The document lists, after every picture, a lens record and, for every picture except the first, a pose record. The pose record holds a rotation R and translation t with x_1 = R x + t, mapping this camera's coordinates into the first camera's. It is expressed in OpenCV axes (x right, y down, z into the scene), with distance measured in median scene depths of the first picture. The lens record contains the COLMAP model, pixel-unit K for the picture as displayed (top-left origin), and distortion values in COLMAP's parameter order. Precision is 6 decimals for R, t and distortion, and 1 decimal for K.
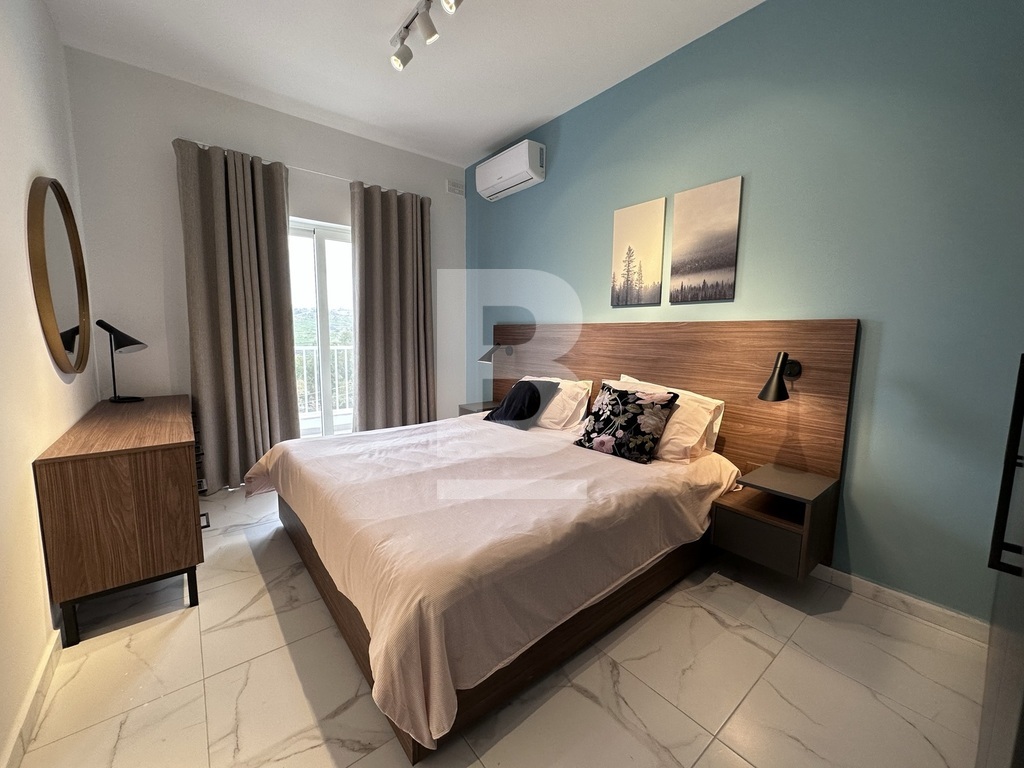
lens RADIAL K [[407.0, 0, 512.0], [0, 407.0, 384.0], [0, 0, 1]] dist [0.000516, 0.000076]
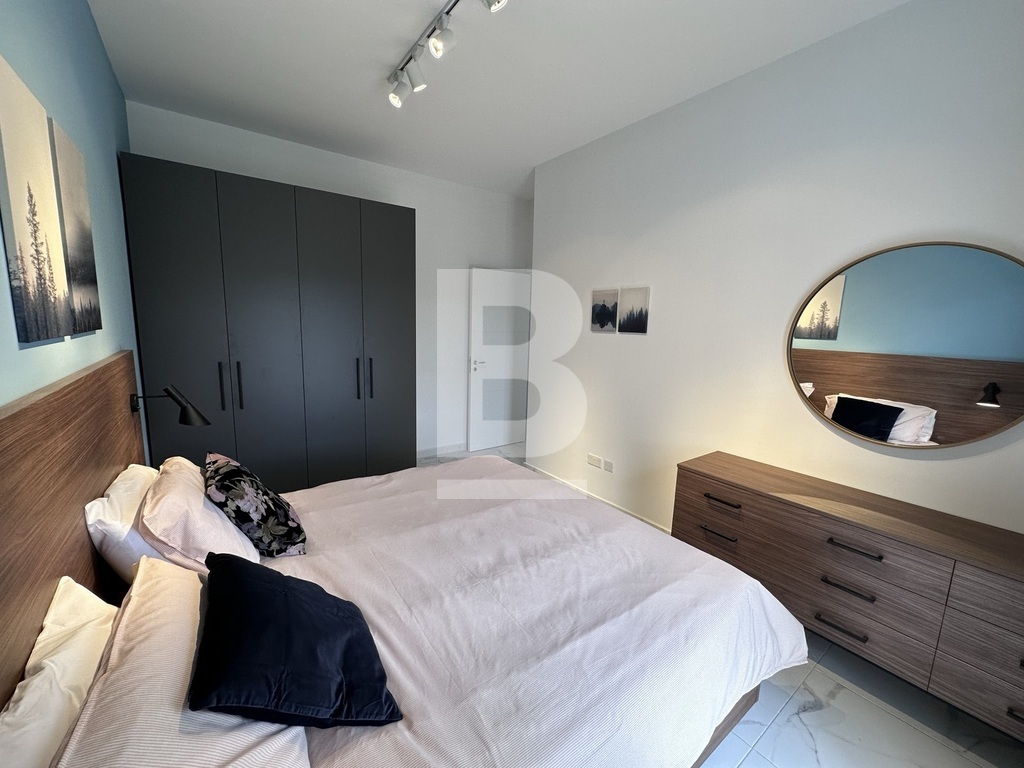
lens RADIAL K [[407.0, 0, 512.0], [0, 407.0, 384.0], [0, 0, 1]] dist [0.000516, 0.000076]
pose [[-0.998056, -0.048437, 0.039216, -0.212055], [-0.035961, 0.961517, 0.272383, -0.333827], [-0.050901, 0.270444, -0.961389, 1.656342]]
